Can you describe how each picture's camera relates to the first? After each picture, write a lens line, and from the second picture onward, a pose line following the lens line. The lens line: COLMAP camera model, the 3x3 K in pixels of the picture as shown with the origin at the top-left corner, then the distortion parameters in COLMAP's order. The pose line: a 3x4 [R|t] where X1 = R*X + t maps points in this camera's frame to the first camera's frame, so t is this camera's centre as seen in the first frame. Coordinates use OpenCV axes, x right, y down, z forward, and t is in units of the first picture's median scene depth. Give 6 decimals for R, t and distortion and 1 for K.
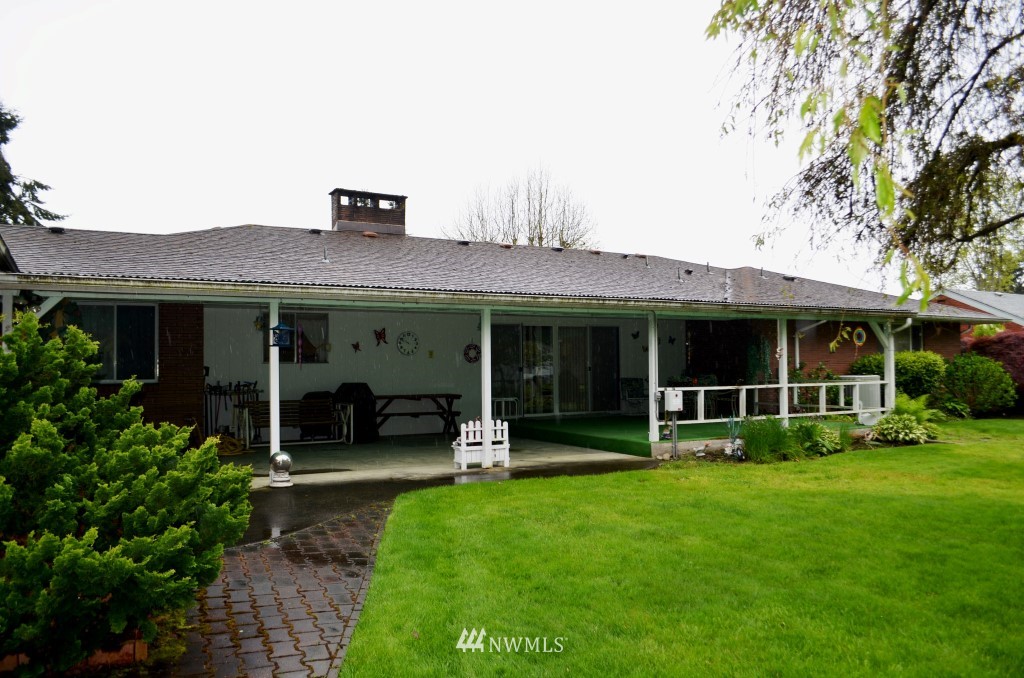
lens RADIAL K [[806.0, 0, 513.1], [0, 806.0, 341.6], [0, 0, 1]] dist [-0.093415, 0.023316]
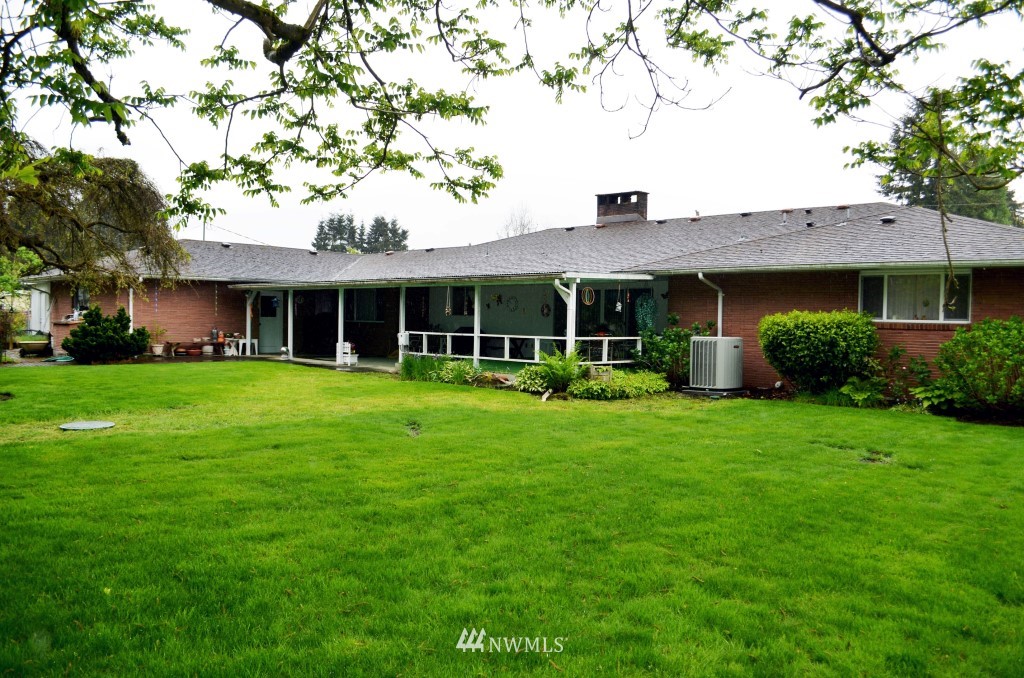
lens RADIAL K [[806.0, 0, 513.7], [0, 806.0, 338.6], [0, 0, 1]] dist [-0.093415, 0.023316]
pose [[0.349149, 0.041637, -0.936142, 1.499382], [0.005676, 0.998900, 0.046545, -0.004076], [0.937050, -0.021565, 0.348529, 0.498660]]
